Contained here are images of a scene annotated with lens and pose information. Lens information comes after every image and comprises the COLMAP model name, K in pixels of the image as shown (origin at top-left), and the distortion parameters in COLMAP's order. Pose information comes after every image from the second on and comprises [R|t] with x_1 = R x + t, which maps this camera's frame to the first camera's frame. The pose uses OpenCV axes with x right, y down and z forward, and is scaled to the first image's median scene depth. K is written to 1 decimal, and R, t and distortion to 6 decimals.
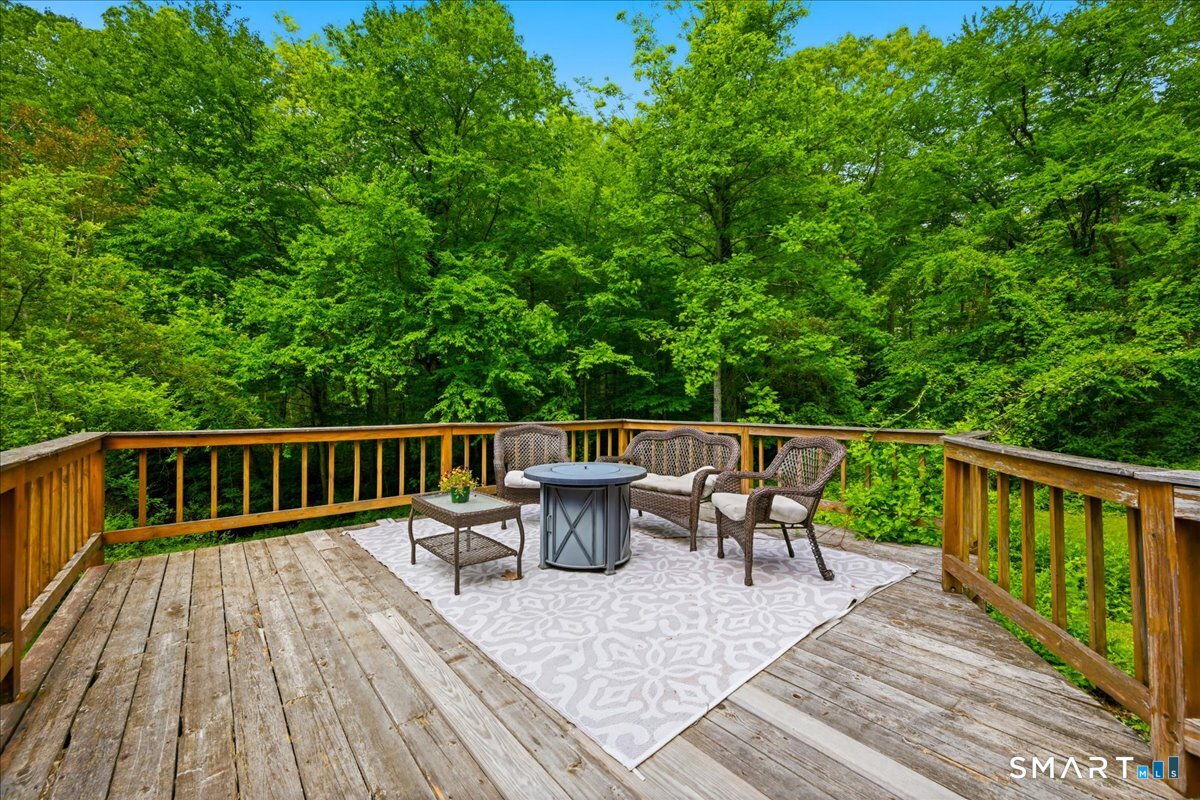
lens RADIAL K [[472.5, 0, 601.4], [0, 472.5, 402.5], [0, 0, 1]] dist [0.003878, 0.000311]
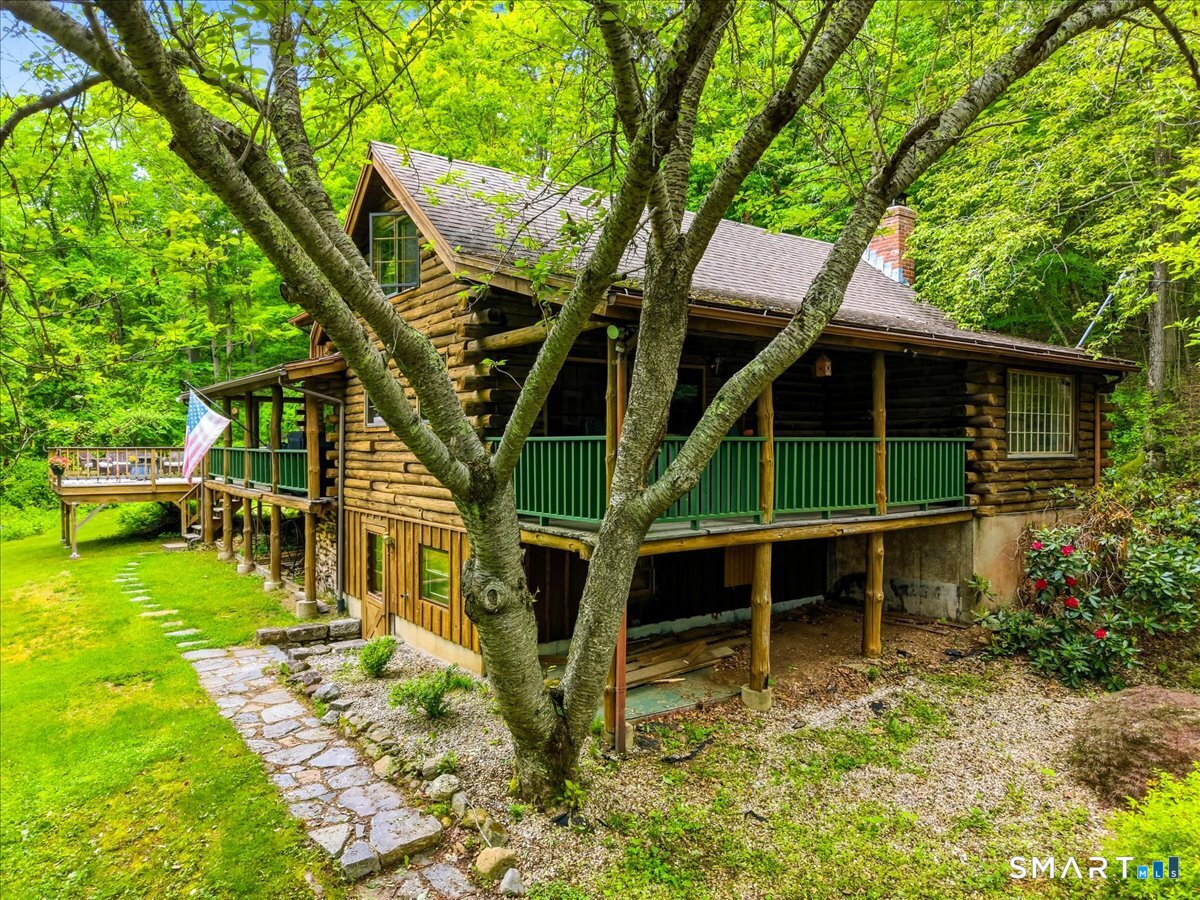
lens RADIAL K [[806.7, 0, 599.0], [0, 806.7, 451.3], [0, 0, 1]] dist [-0.000932, -0.005417]
pose [[0.075738, -0.002277, 0.997125, -1.402776], [-0.007040, 0.999971, 0.002818, 0.012553], [-0.997103, -0.007233, 0.075720, -0.714892]]
